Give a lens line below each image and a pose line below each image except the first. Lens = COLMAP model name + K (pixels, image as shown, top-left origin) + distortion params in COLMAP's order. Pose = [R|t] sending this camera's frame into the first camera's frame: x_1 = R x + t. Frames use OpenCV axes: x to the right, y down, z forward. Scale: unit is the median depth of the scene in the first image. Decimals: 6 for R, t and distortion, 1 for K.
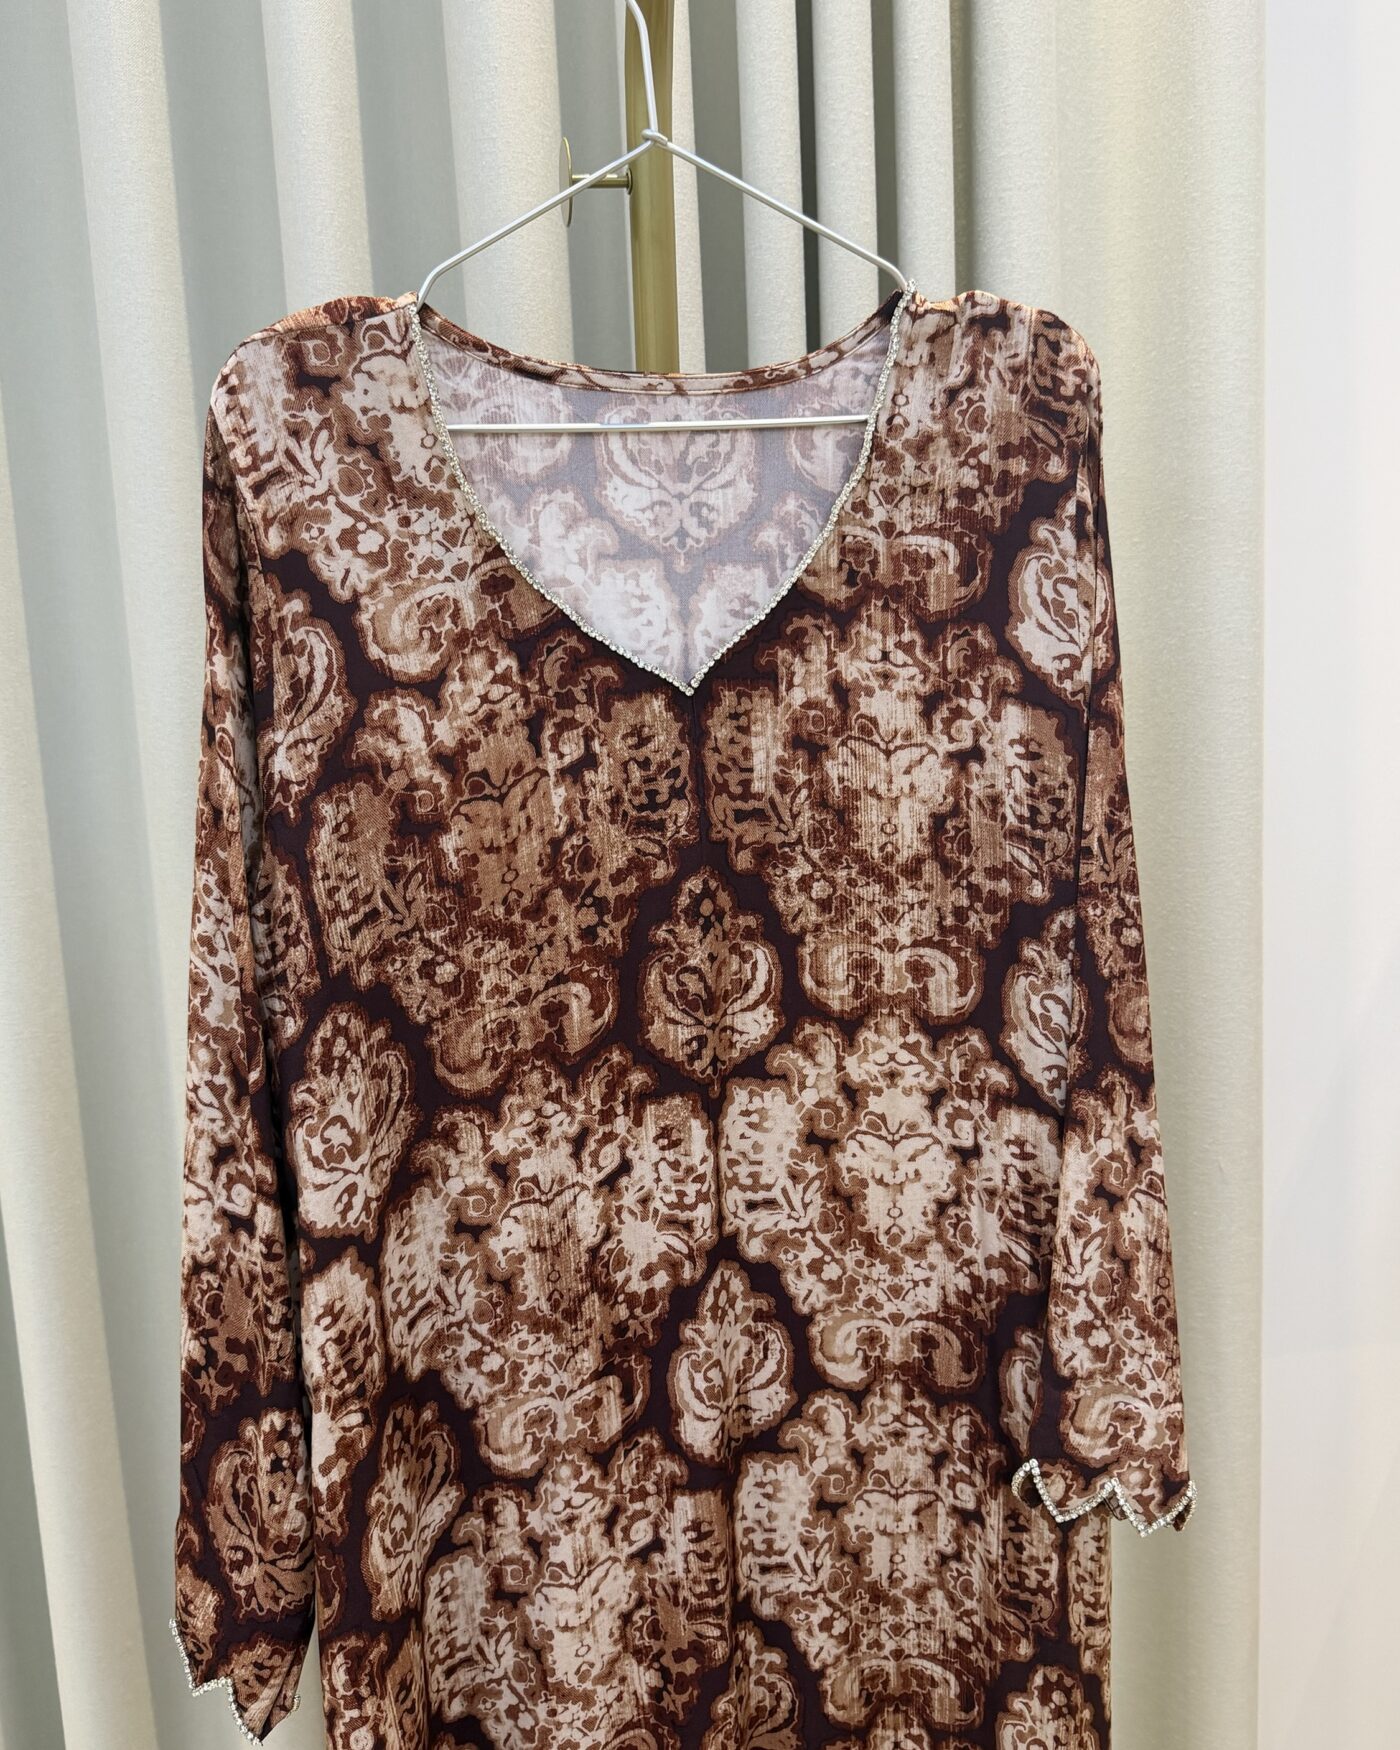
lens RADIAL K [[1571.8, 0, 700.0], [0, 1571.8, 875.0], [0, 0, 1]] dist [-0.051196, 0.001784]
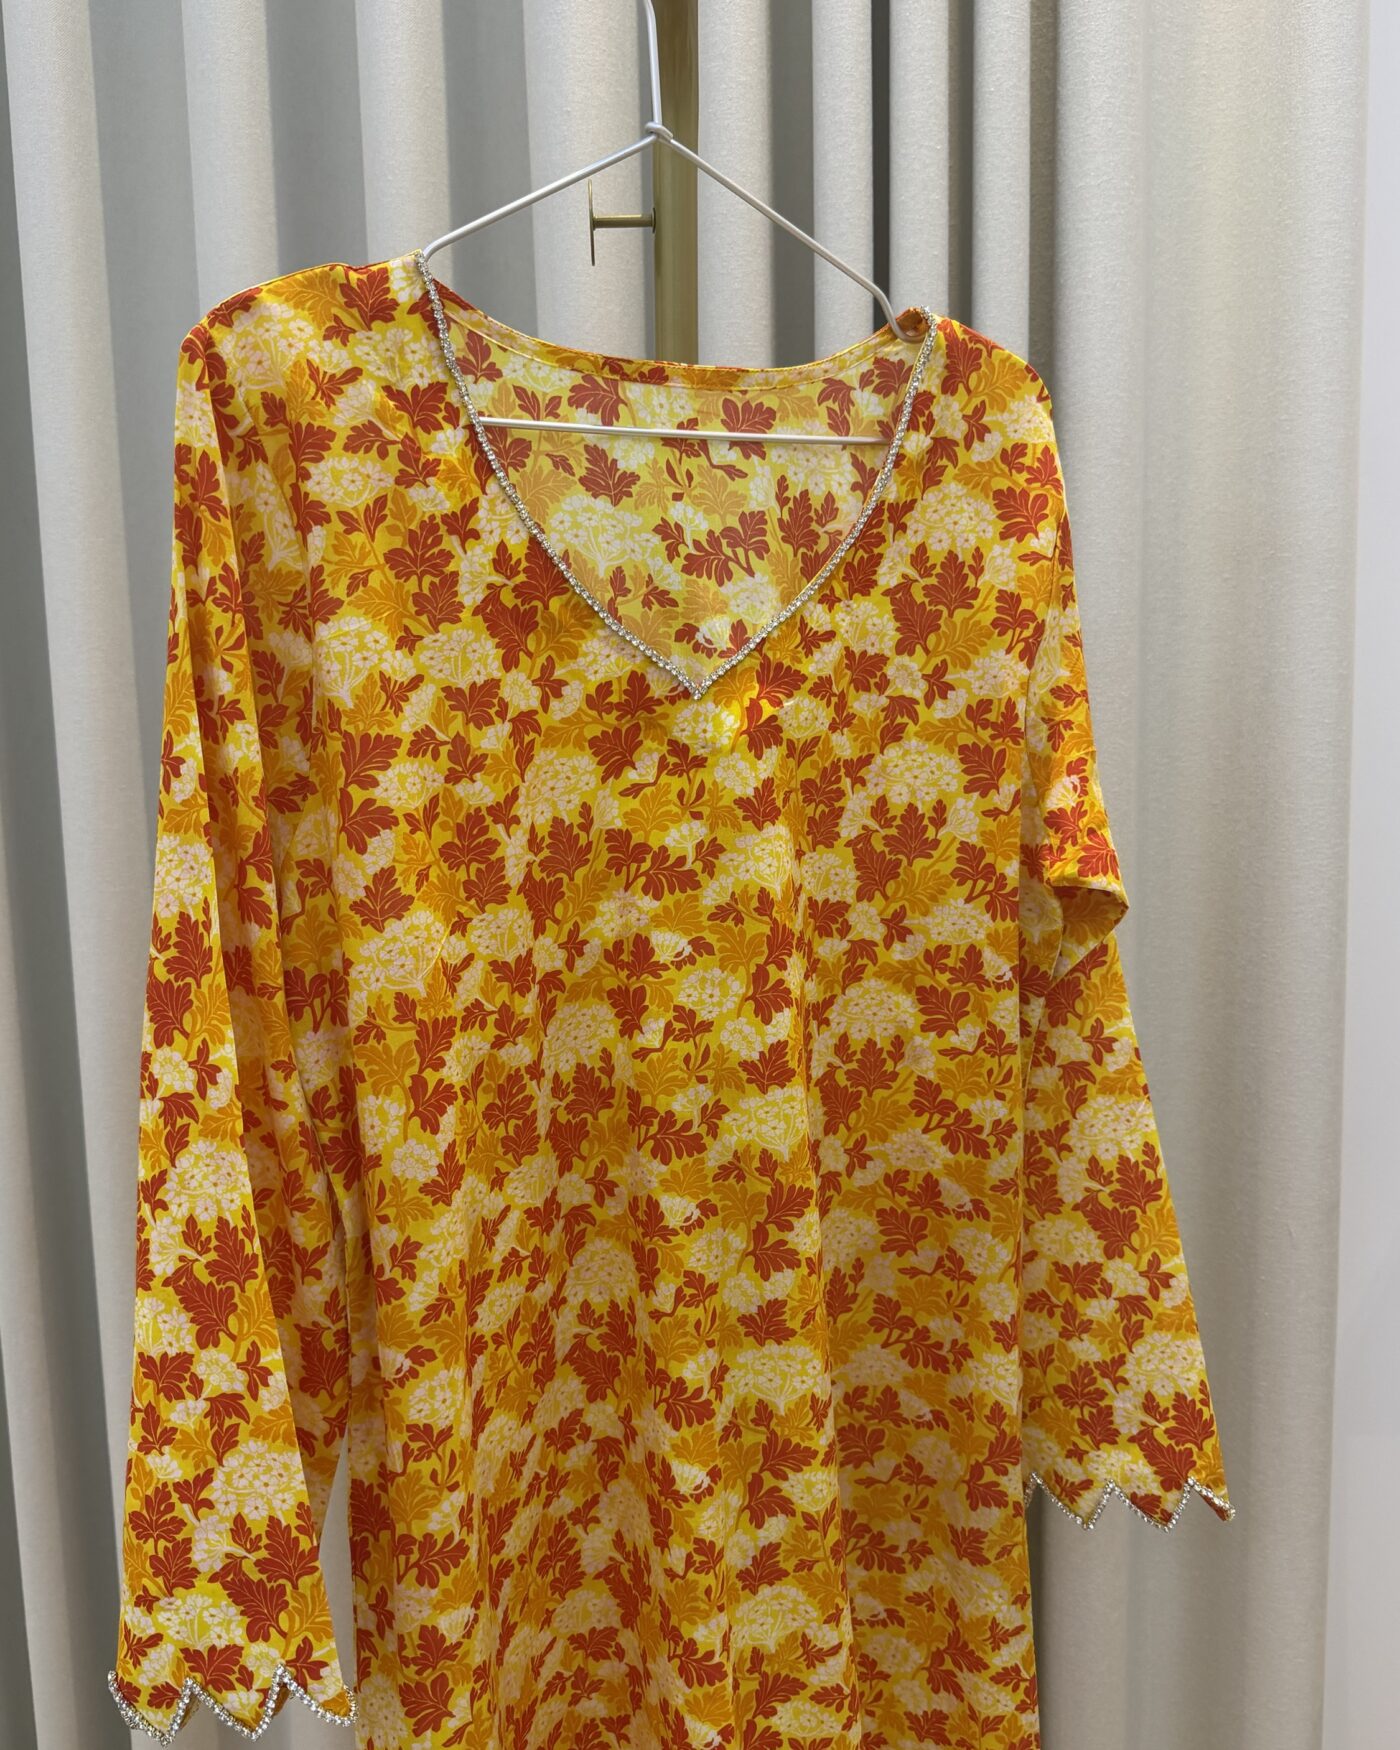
lens RADIAL K [[1571.8, 0, 700.0], [0, 1571.8, 875.0], [0, 0, 1]] dist [-0.051196, 0.001784]
pose [[0.988602, 0.041210, -0.144802, 0.112233], [-0.043772, 0.998936, -0.014553, -0.001260], [0.144048, 0.020726, 0.989354, -0.001029]]
